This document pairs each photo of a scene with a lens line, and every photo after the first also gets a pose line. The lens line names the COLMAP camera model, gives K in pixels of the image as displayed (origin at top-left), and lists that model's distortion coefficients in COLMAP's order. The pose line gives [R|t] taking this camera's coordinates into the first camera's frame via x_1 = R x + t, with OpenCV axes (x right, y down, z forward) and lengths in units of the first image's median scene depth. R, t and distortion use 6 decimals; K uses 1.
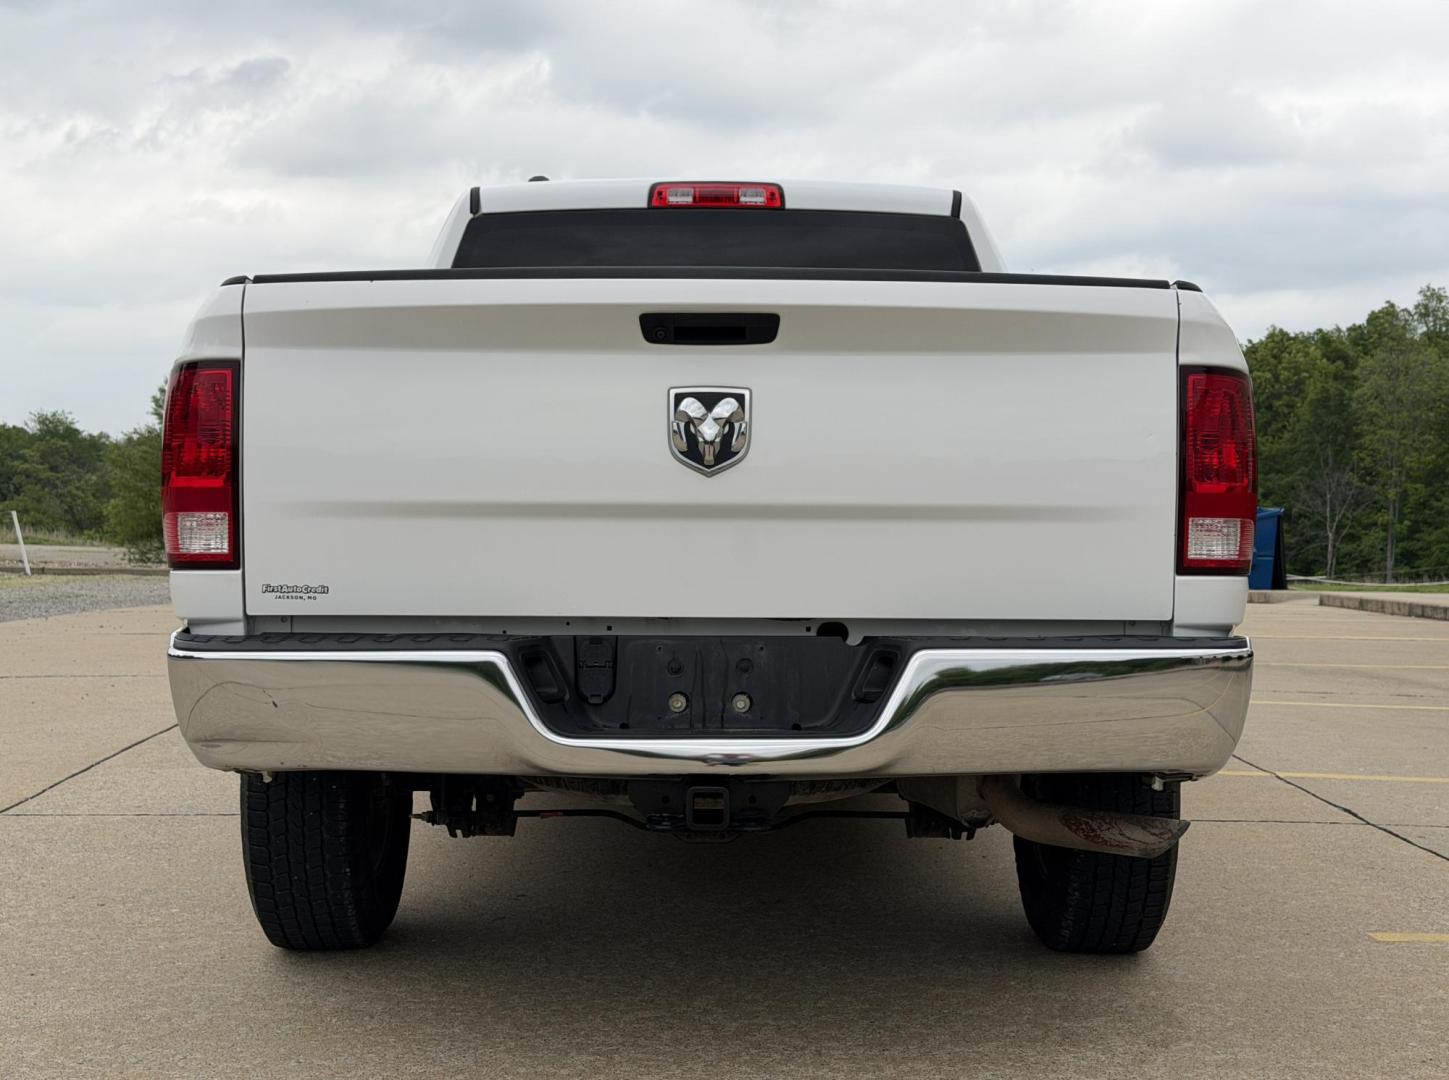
lens RADIAL K [[1997.9, 0, 724.5], [0, 1997.9, 540.0], [0, 0, 1]] dist [0.149875, 0.006223]
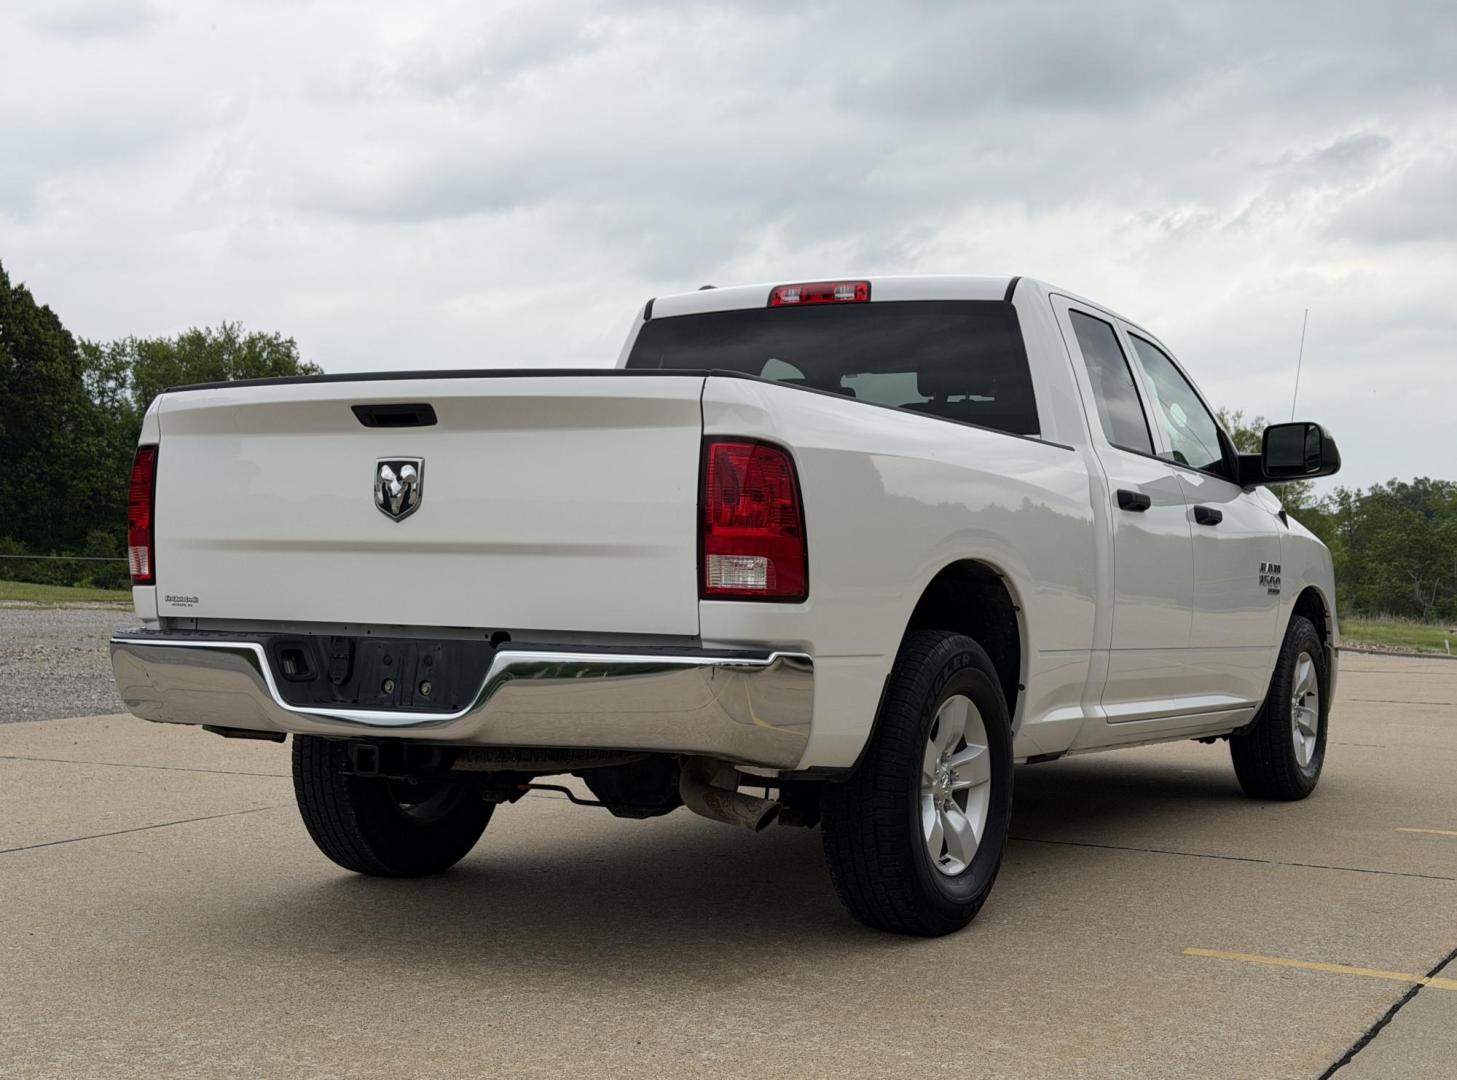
lens RADIAL K [[2013.5, 0, 737.4], [0, 2013.5, 500.0], [0, 0, 1]] dist [0.161026, 0.052979]
pose [[0.871244, -0.005836, -0.490816, 0.762770], [-0.020140, 0.998662, -0.047625, 0.012957], [0.490437, 0.051378, 0.869961, -0.089770]]
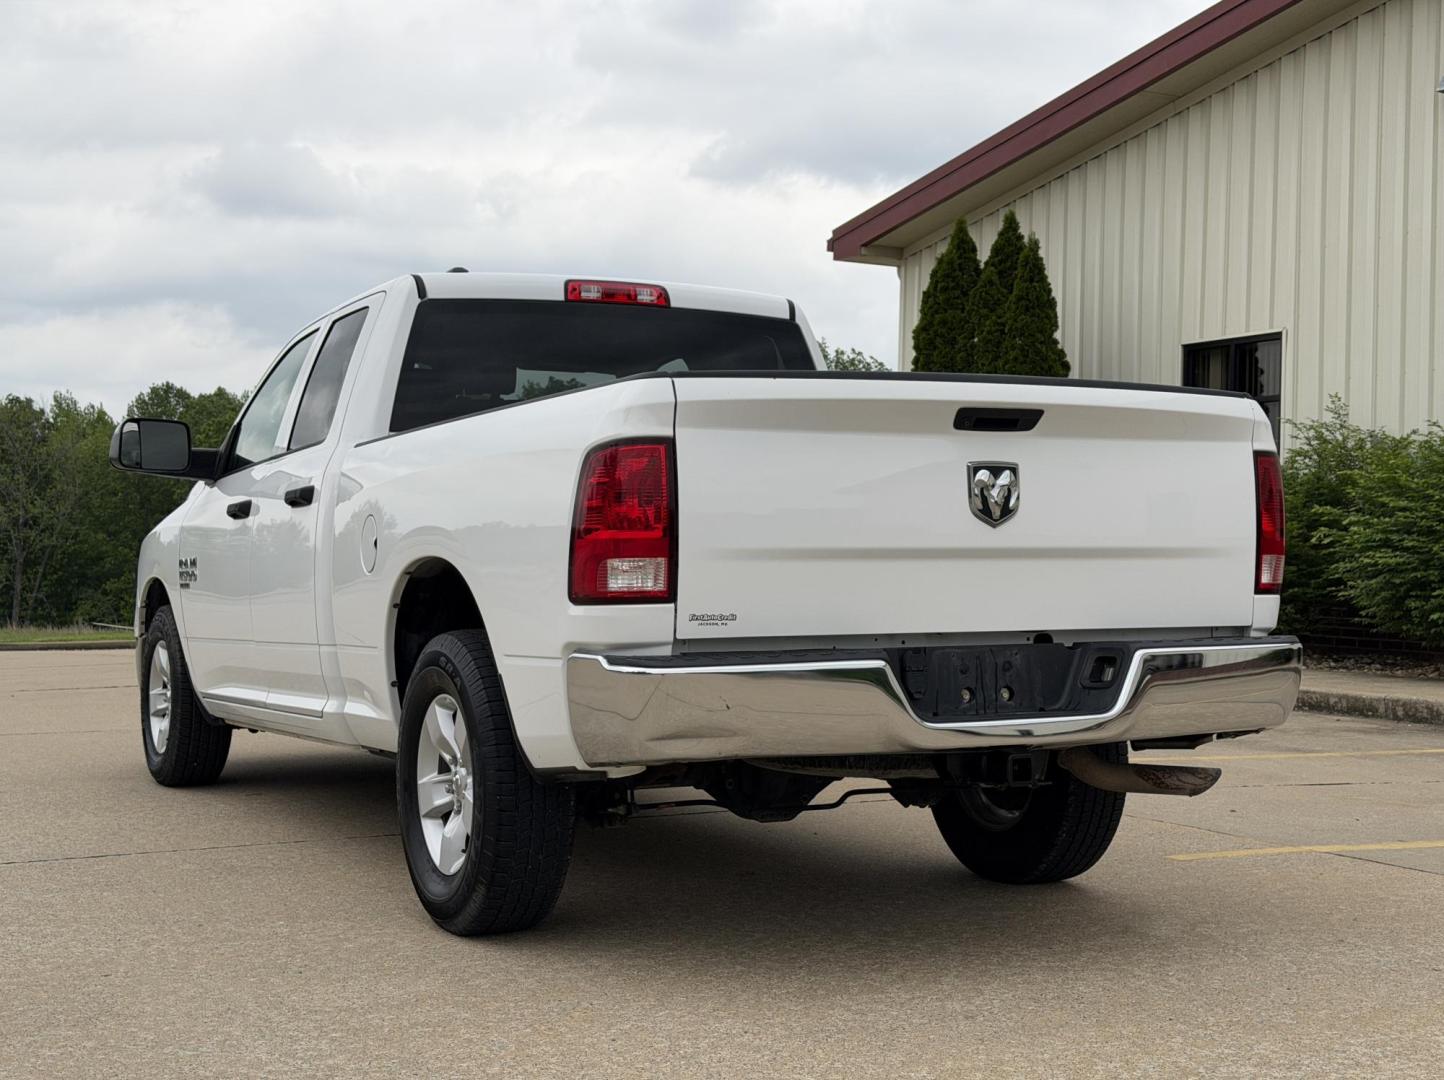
lens RADIAL K [[1991.0, 0, 722.0], [0, 1991.0, 540.0], [0, 0, 1]] dist [0.149875, 0.006223]
pose [[0.892960, -0.006190, 0.450094, -0.677193], [0.018609, 0.999558, -0.023172, 0.004183], [-0.449752, 0.029068, 0.892680, -0.112243]]
